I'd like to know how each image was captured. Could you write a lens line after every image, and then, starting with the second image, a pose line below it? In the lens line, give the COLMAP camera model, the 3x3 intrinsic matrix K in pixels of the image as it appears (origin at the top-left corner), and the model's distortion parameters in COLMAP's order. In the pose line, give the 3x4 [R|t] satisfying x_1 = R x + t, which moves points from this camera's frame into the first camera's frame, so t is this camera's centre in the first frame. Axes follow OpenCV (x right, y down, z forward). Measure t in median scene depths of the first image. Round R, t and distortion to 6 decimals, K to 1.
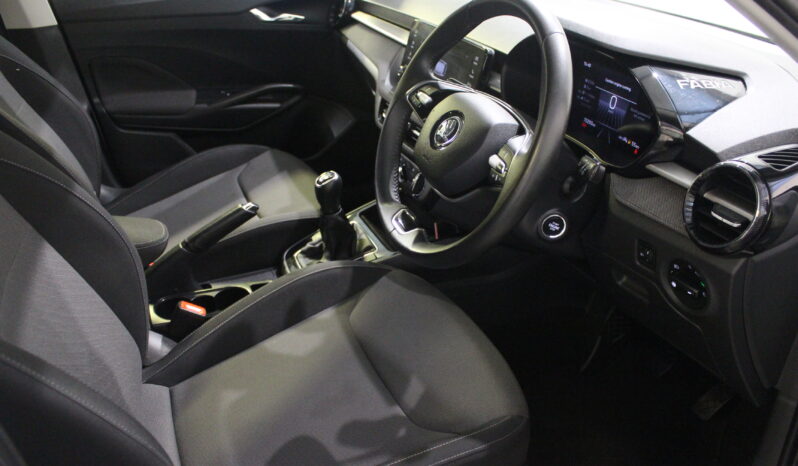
lens RADIAL K [[714.3, 0, 398.2], [0, 714.3, 234.5], [0, 0, 1]] dist [-0.096956, 0.049894]
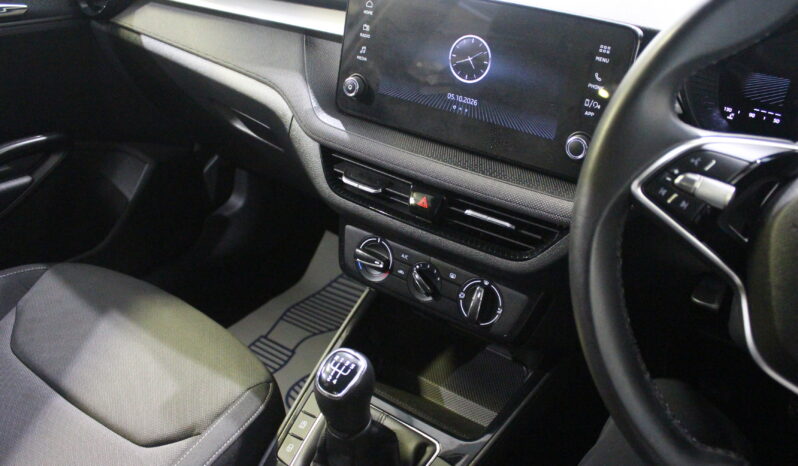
lens RADIAL K [[714.3, 0, 397.7], [0, 714.3, 230.0], [0, 0, 1]] dist [-0.096956, 0.049894]
pose [[0.856540, -0.289326, 0.427351, -0.174013], [0.250256, 0.957054, 0.146357, -0.160150], [-0.451343, -0.018413, 0.892161, 0.423939]]
